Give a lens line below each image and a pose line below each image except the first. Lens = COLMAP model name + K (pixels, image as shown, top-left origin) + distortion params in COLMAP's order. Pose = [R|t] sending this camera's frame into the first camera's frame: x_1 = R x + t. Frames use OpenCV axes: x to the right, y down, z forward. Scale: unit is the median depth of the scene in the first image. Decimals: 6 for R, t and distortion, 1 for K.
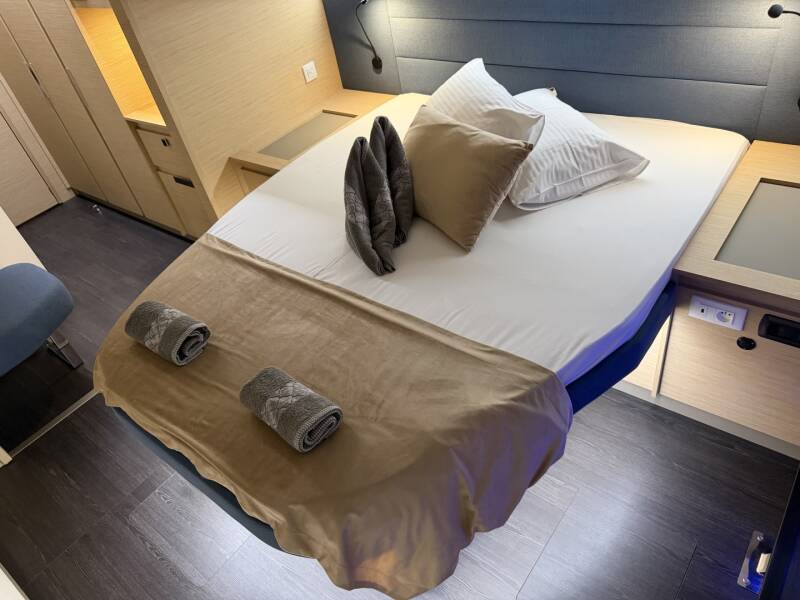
lens RADIAL K [[567.5, 0, 400.0], [0, 567.5, 300.0], [0, 0, 1]] dist [0.010014, -0.000280]
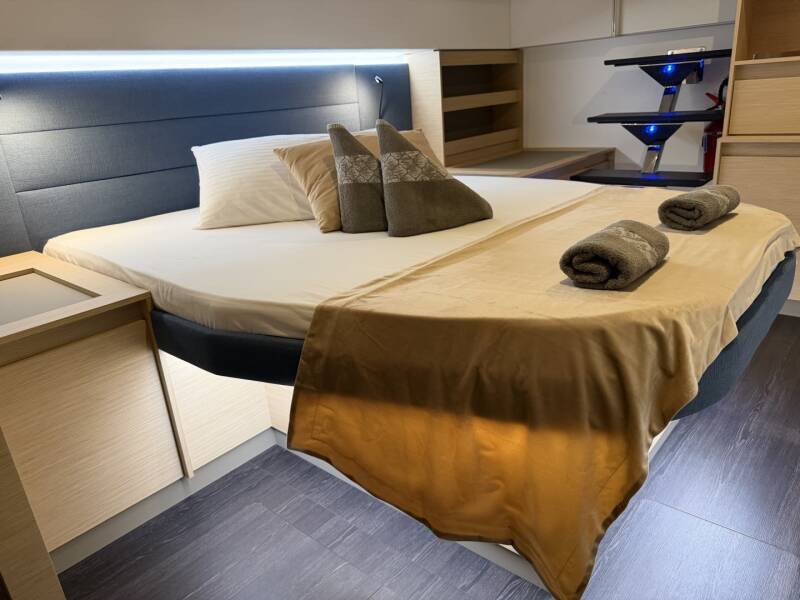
lens RADIAL K [[567.5, 0, 400.0], [0, 567.5, 300.0], [0, 0, 1]] dist [0.010014, -0.000280]
pose [[0.063312, -0.184005, 0.980884, -0.935538], [0.691316, 0.716942, 0.089870, -0.125309], [-0.719773, 0.672411, 0.172597, 0.930834]]
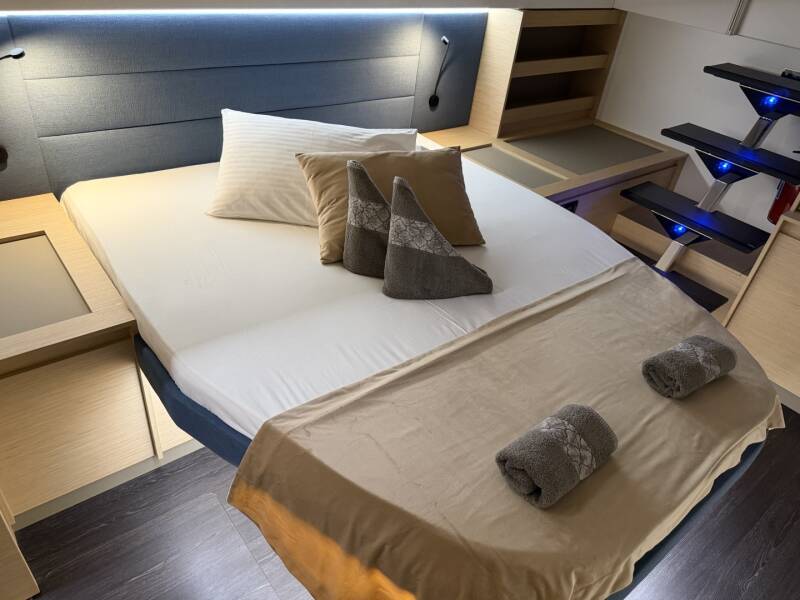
lens RADIAL K [[567.5, 0, 400.0], [0, 567.5, 300.0], [0, 0, 1]] dist [0.010014, -0.000280]
pose [[0.202968, -0.390301, 0.898036, -0.845268], [0.511602, 0.824260, 0.242608, -0.312063], [-0.834906, 0.410196, 0.366977, 0.694781]]
